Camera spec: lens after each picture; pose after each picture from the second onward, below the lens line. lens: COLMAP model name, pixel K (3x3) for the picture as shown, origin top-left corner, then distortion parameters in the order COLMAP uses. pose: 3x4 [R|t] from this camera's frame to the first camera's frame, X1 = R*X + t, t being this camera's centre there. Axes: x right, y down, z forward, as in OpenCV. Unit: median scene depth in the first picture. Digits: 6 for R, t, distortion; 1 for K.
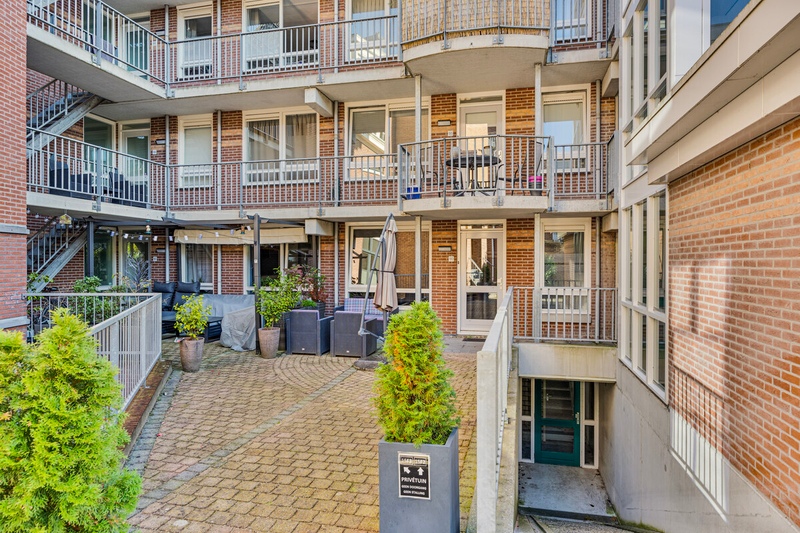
lens RADIAL K [[492.9, 0, 400.5], [0, 492.9, 265.9], [0, 0, 1]] dist [-0.017736, 0.004985]
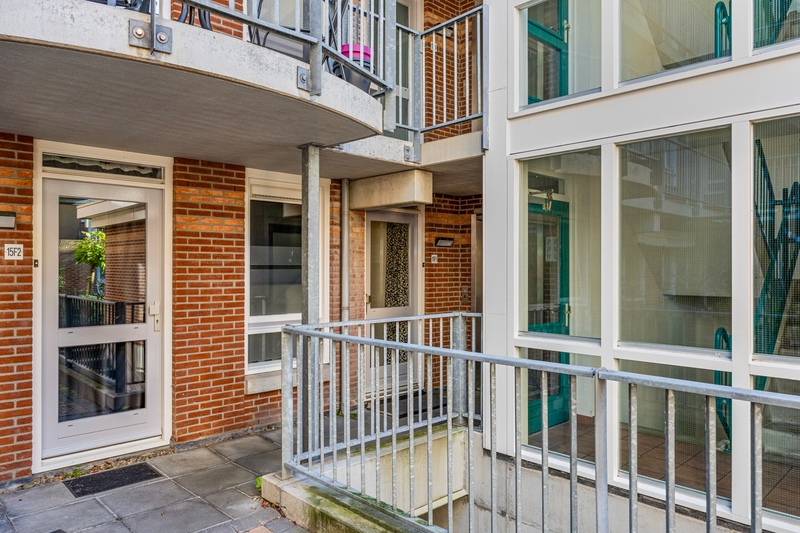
lens RADIAL K [[548.9, 0, 400.9], [0, 548.9, 265.9], [0, 0, 1]] dist [0.012057, 0.004584]
pose [[0.543528, 0.000496, 0.839391, -0.067681], [0.007304, 0.999959, -0.005321, -0.000953], [-0.839359, 0.009023, 0.543502, 0.585156]]
